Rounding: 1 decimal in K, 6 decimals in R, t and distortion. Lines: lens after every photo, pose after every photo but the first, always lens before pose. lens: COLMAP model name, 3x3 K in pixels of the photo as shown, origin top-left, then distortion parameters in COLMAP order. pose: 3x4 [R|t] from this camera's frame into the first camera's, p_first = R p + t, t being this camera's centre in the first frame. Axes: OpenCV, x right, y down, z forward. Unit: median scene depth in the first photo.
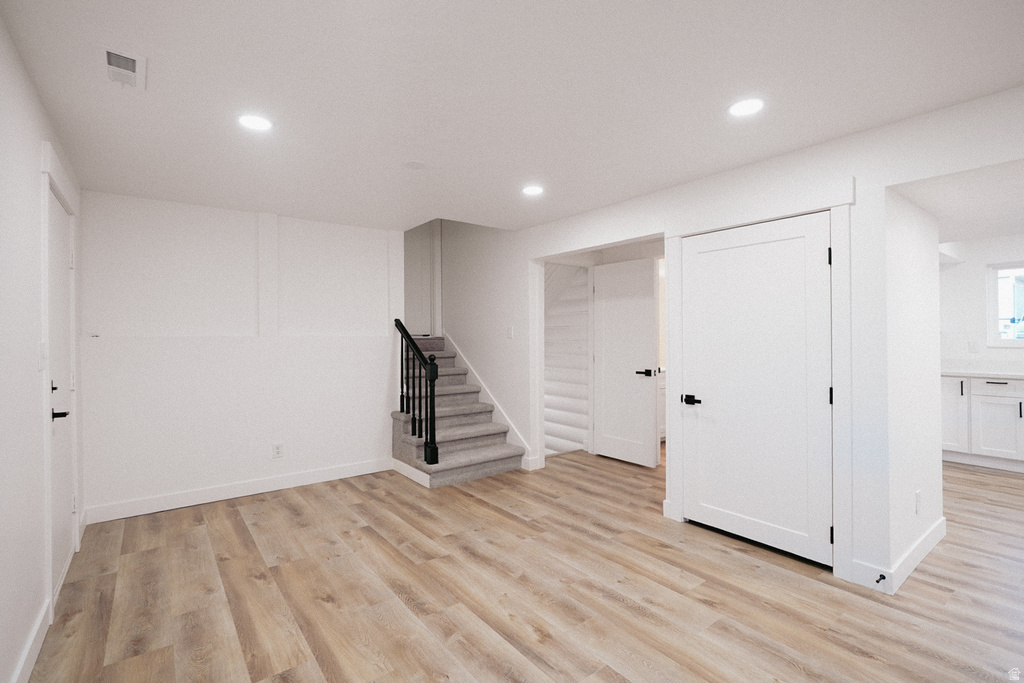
lens RADIAL K [[467.4, 0, 516.3], [0, 467.4, 338.2], [0, 0, 1]] dist [-0.000286, 0.000371]
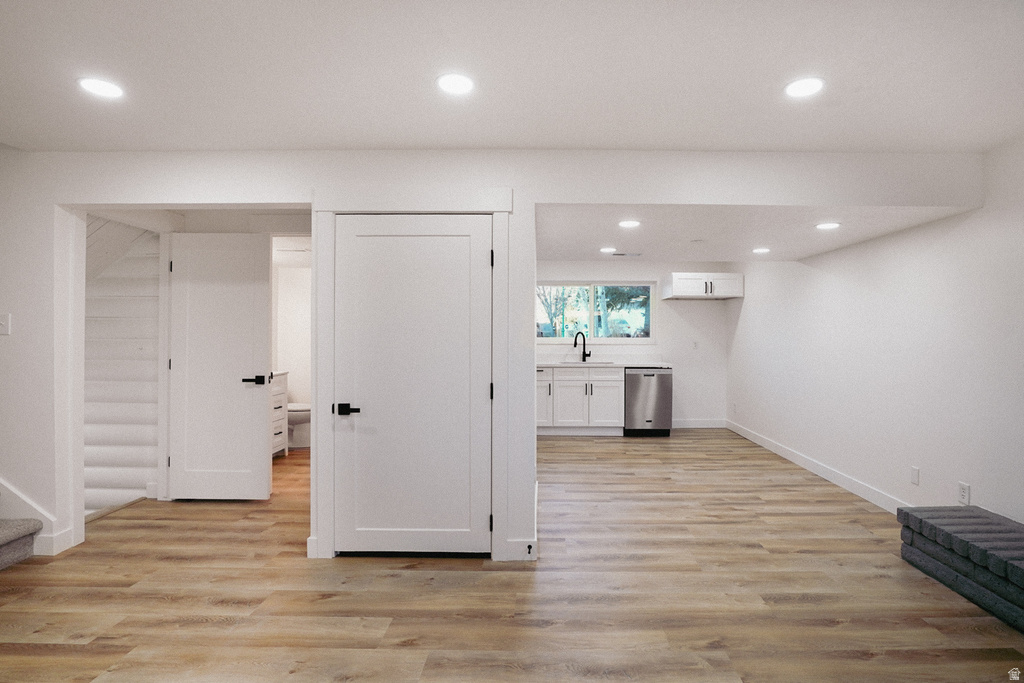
lens RADIAL K [[495.8, 0, 541.3], [0, 495.8, 332.5], [0, 0, 1]] dist [-0.028238, 0.006156]
pose [[0.619443, 0.007927, 0.785001, -0.099267], [-0.002907, 0.999965, -0.007804, 0.000096], [-0.785036, 0.002552, 0.619445, 0.164850]]
